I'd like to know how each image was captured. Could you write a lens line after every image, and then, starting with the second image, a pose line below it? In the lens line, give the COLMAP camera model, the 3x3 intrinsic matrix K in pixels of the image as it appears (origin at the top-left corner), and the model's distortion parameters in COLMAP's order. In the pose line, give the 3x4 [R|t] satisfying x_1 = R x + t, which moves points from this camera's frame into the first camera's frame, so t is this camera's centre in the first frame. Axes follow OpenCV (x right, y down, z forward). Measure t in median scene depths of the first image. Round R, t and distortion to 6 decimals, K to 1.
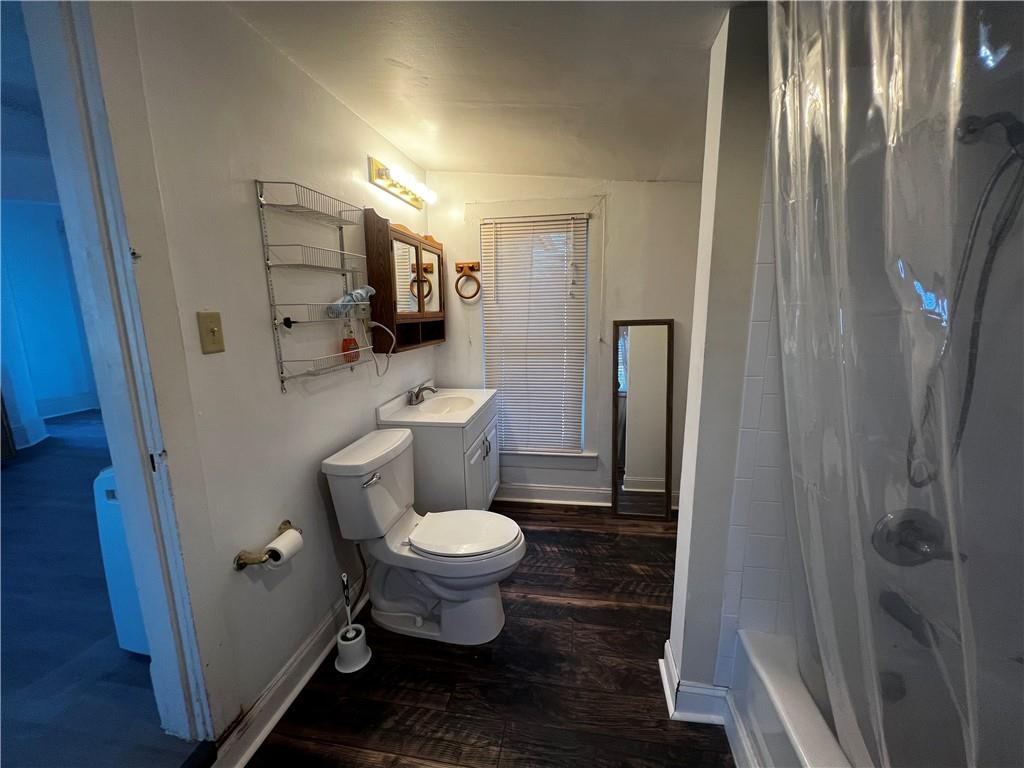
lens RADIAL K [[415.4, 0, 512.0], [0, 415.4, 384.0], [0, 0, 1]] dist [-0.000259, -0.000202]
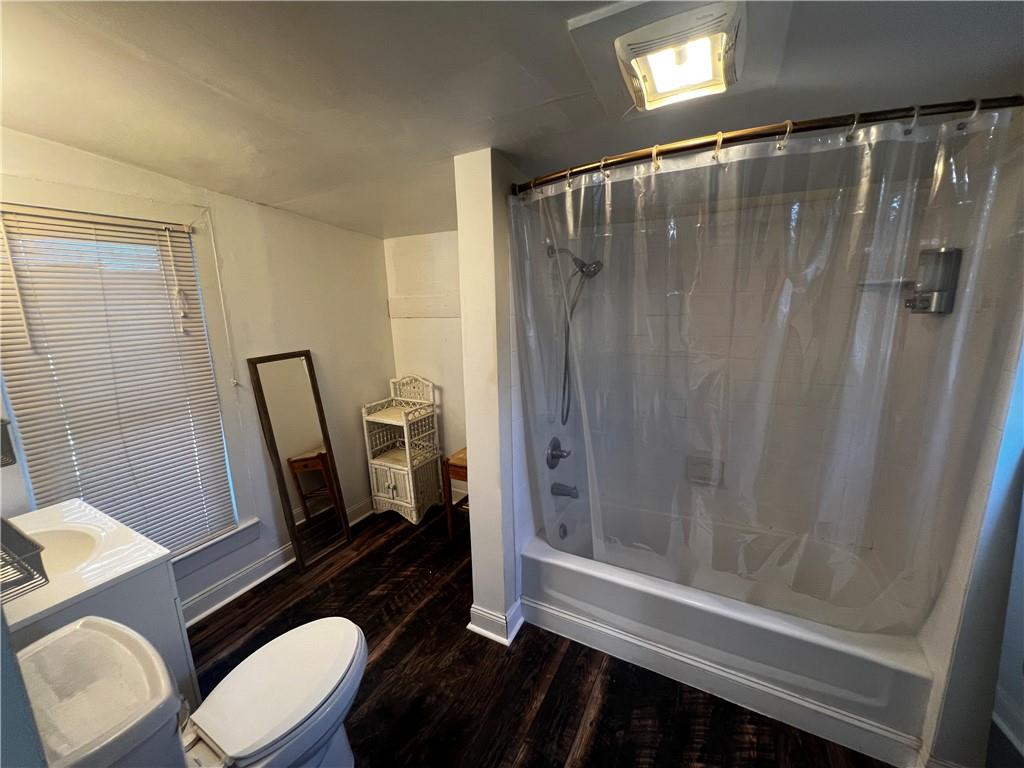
lens RADIAL K [[415.4, 0, 512.0], [0, 415.4, 384.0], [0, 0, 1]] dist [-0.000259, -0.000202]
pose [[0.304981, -0.179640, 0.935263, -0.406822], [0.195522, 0.972940, 0.123119, -0.105592], [-0.932072, 0.145315, 0.331852, 0.233715]]
